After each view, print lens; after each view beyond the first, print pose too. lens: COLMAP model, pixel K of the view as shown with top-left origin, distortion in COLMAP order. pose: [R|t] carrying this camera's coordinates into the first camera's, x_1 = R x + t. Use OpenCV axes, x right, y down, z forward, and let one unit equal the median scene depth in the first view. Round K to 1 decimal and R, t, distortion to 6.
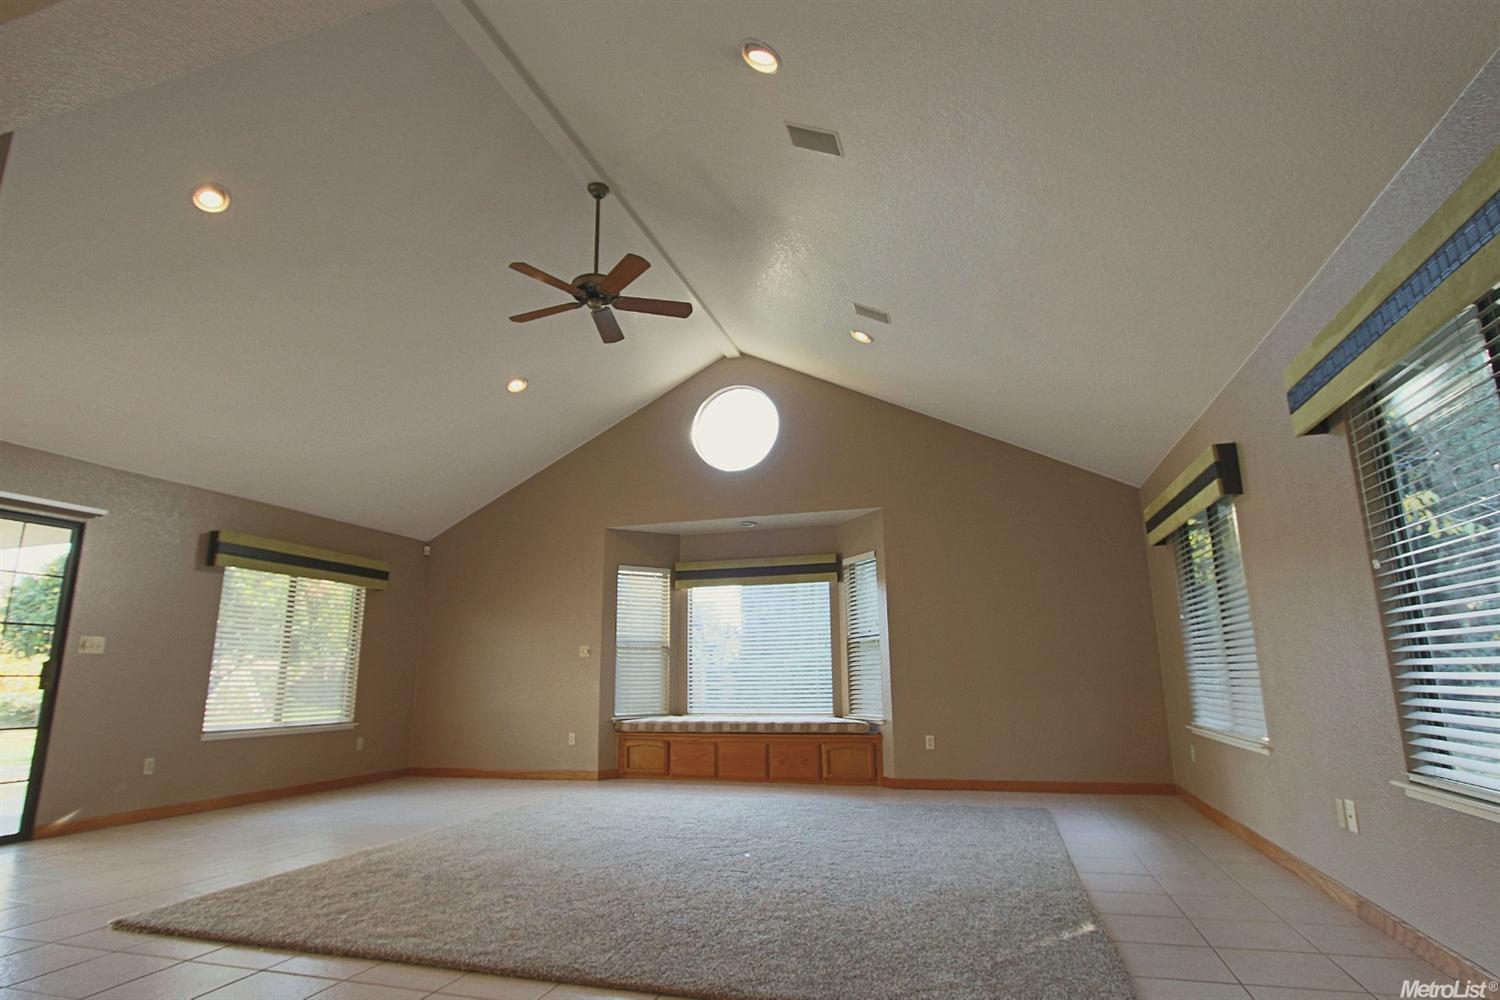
lens RADIAL K [[793.4, 0, 750.0], [0, 793.4, 500.0], [0, 0, 1]] dist [-0.017919, -0.000781]
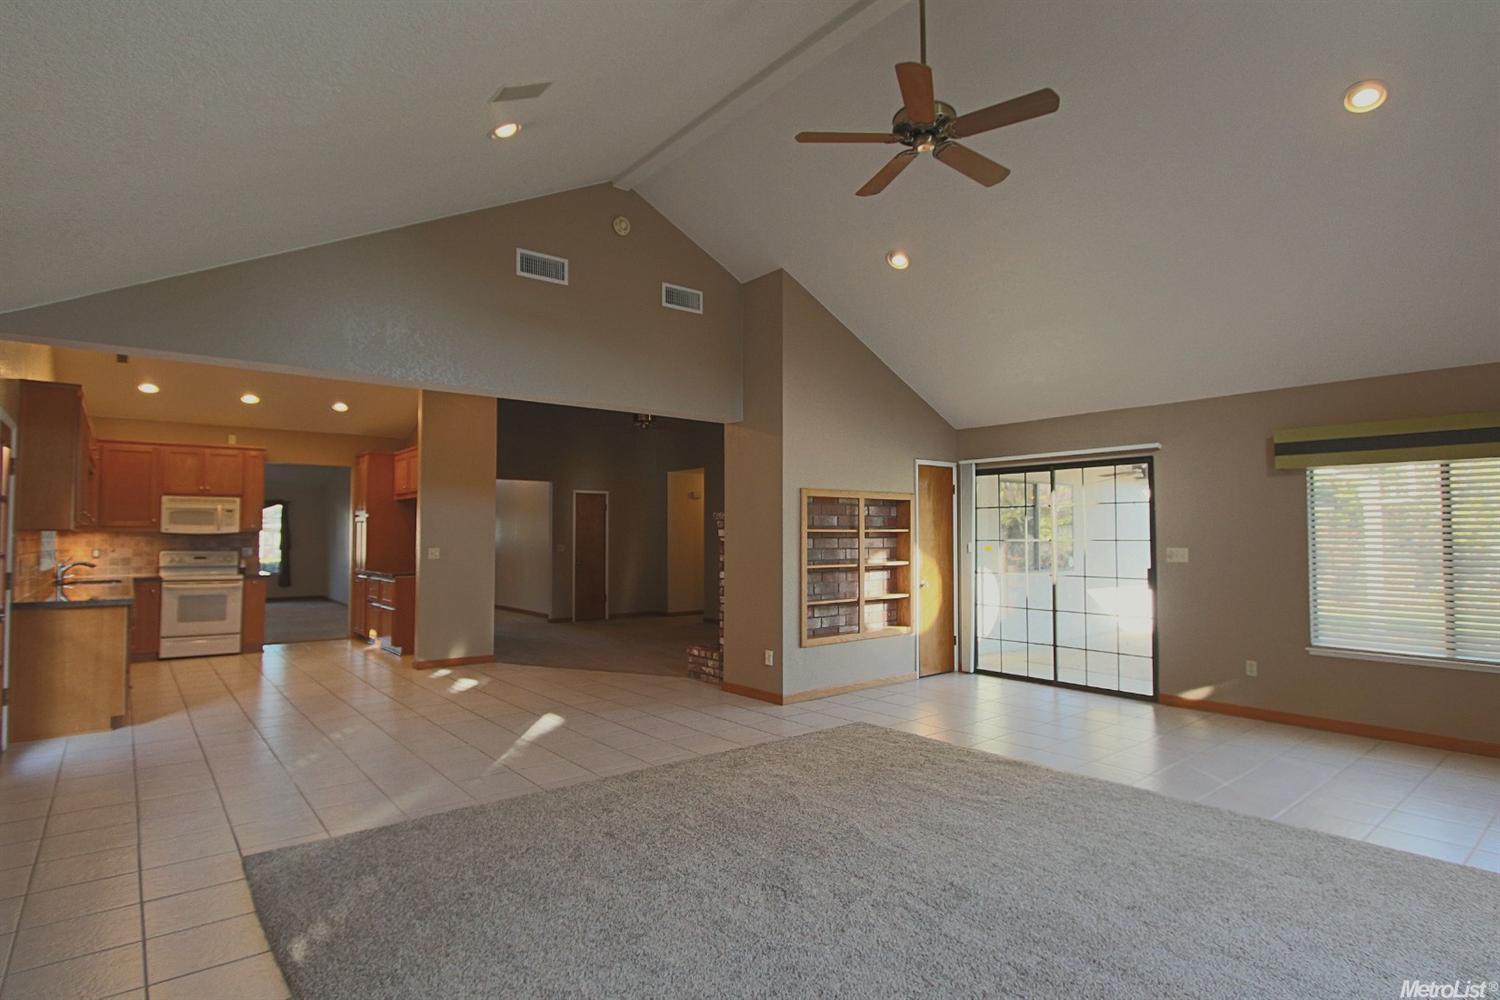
lens RADIAL K [[769.6, 0, 750.0], [0, 769.6, 500.0], [0, 0, 1]] dist [-0.013902, -0.000207]
pose [[-0.566652, -0.037183, -0.823118, 0.482742], [0.178832, 0.969618, -0.166913, 0.180724], [0.804316, -0.241781, -0.542787, 1.119628]]
